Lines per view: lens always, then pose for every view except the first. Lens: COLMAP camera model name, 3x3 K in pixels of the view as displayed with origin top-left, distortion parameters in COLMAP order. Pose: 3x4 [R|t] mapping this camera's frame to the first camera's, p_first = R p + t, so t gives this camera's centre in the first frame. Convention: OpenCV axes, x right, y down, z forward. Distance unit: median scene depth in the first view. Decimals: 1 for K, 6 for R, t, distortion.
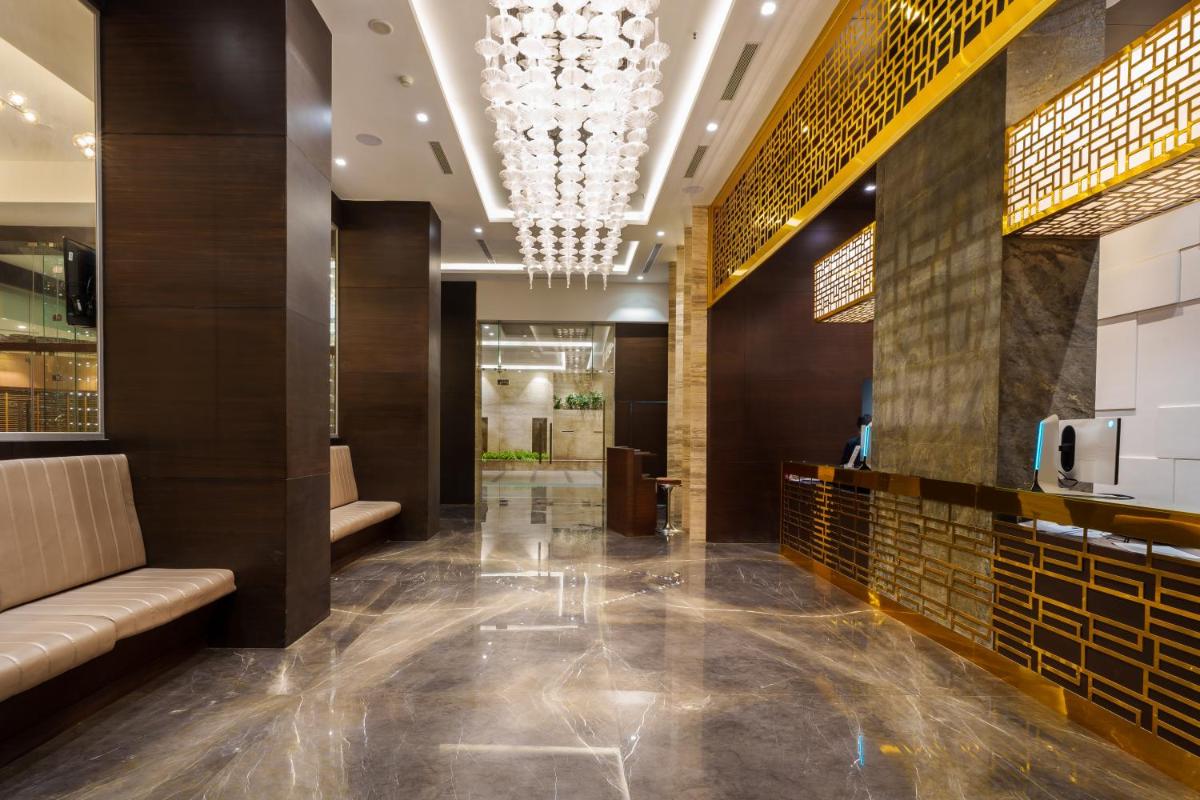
lens RADIAL K [[603.5, 0, 572.3], [0, 603.5, 433.4], [0, 0, 1]] dist [-0.001752, -0.000482]
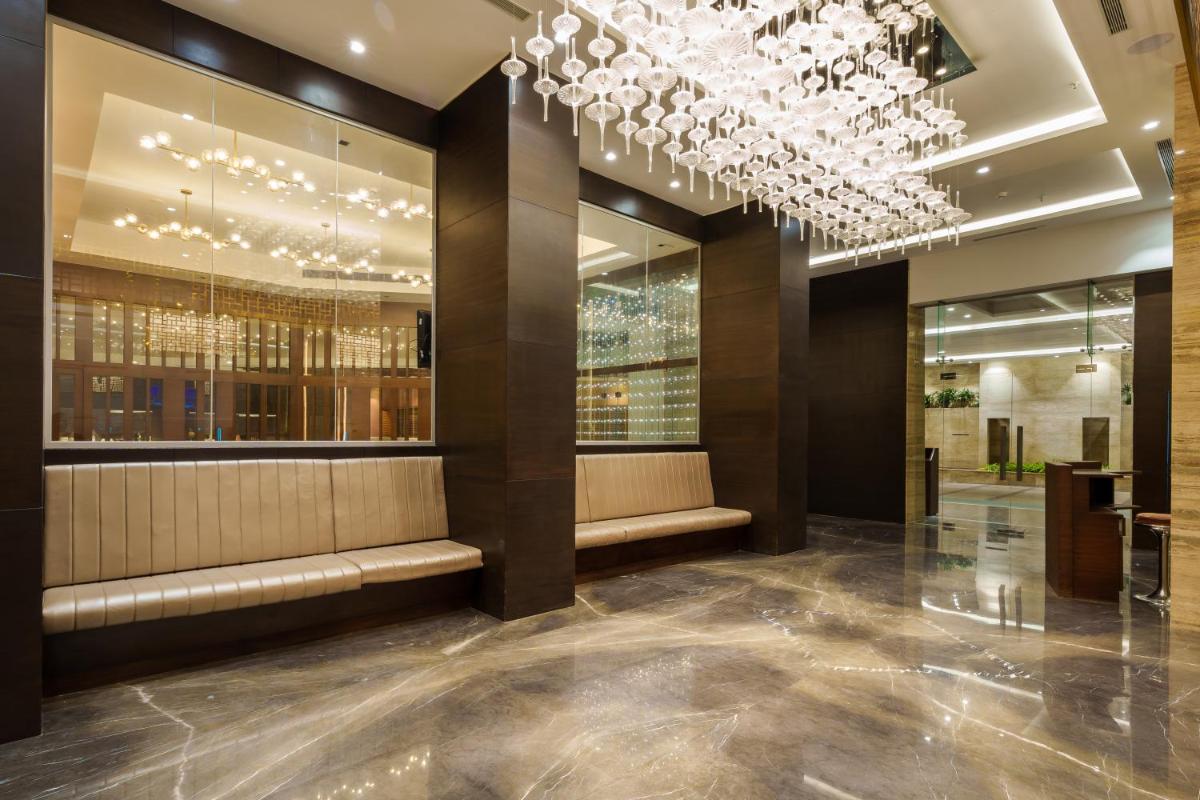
lens RADIAL K [[603.5, 0, 572.3], [0, 603.5, 433.4], [0, 0, 1]] dist [-0.001752, -0.000482]
pose [[0.655925, -0.000564, -0.754826, 0.462903], [-0.002876, 0.999991, -0.003246, -0.013497], [0.754821, 0.004300, 0.655917, 0.279910]]
